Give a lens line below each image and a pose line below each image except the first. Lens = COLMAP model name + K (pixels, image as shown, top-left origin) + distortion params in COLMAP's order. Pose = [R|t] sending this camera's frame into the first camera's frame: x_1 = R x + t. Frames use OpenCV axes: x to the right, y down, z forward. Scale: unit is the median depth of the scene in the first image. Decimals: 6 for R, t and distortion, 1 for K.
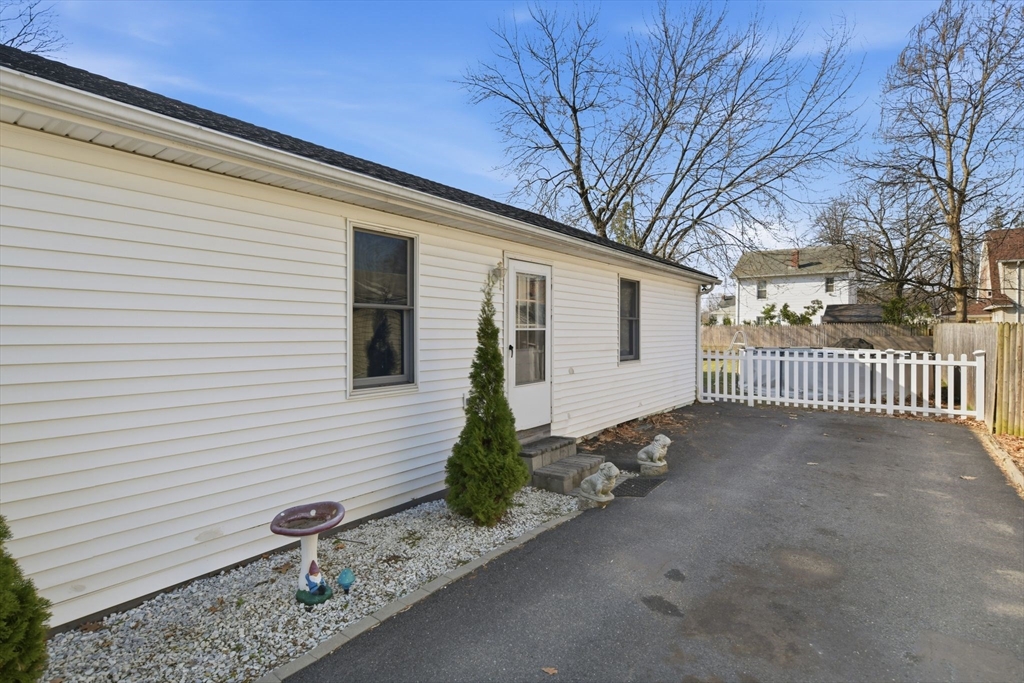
lens RADIAL K [[512.6, 0, 512.0], [0, 512.6, 341.5], [0, 0, 1]] dist [-0.001626, -0.001007]
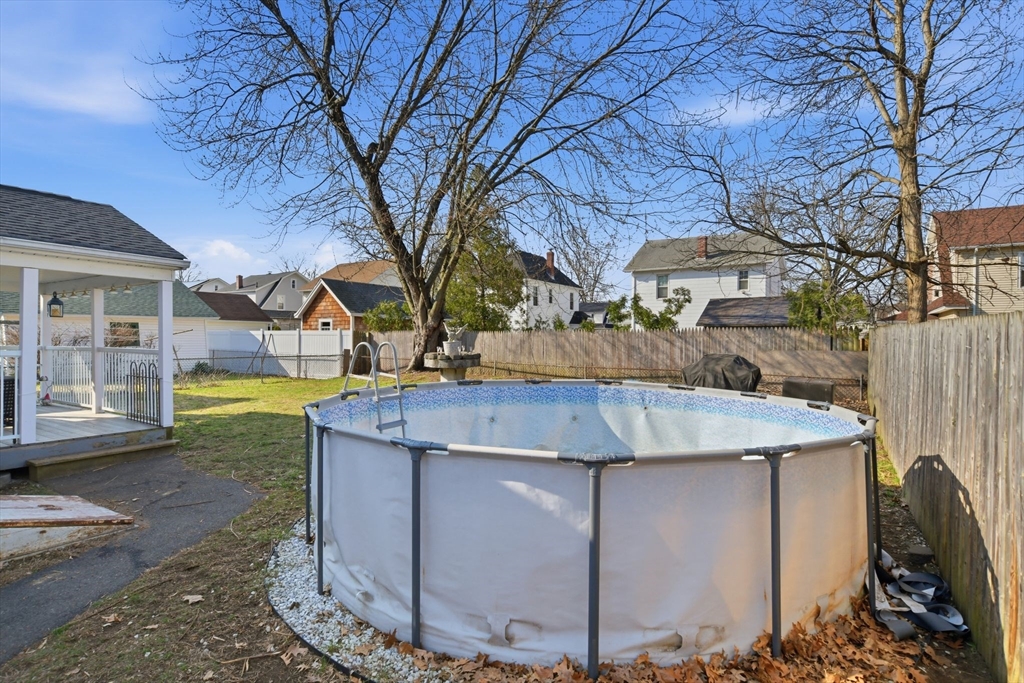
lens RADIAL K [[521.4, 0, 510.0], [0, 521.4, 348.6], [0, 0, 1]] dist [-0.001319, 0.000519]
pose [[0.996304, 0.003835, 0.085810, 0.344599], [-0.003945, 0.999992, 0.001105, -0.011773], [-0.085805, -0.001439, 0.996311, 0.419329]]
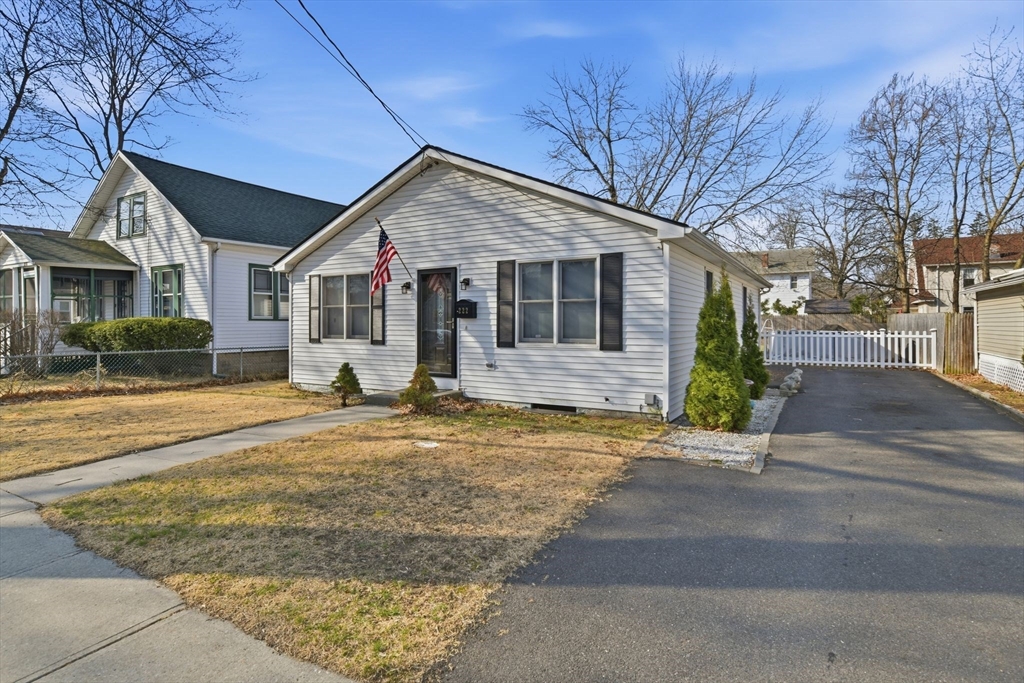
lens RADIAL K [[518.2, 0, 512.9], [0, 518.2, 327.9], [0, 0, 1]] dist [-0.002669, -0.000595]
pose [[0.994744, -0.001818, 0.102378, -0.273593], [0.002854, 0.999946, -0.009970, 0.011191], [-0.102354, 0.010210, 0.994696, -0.239187]]
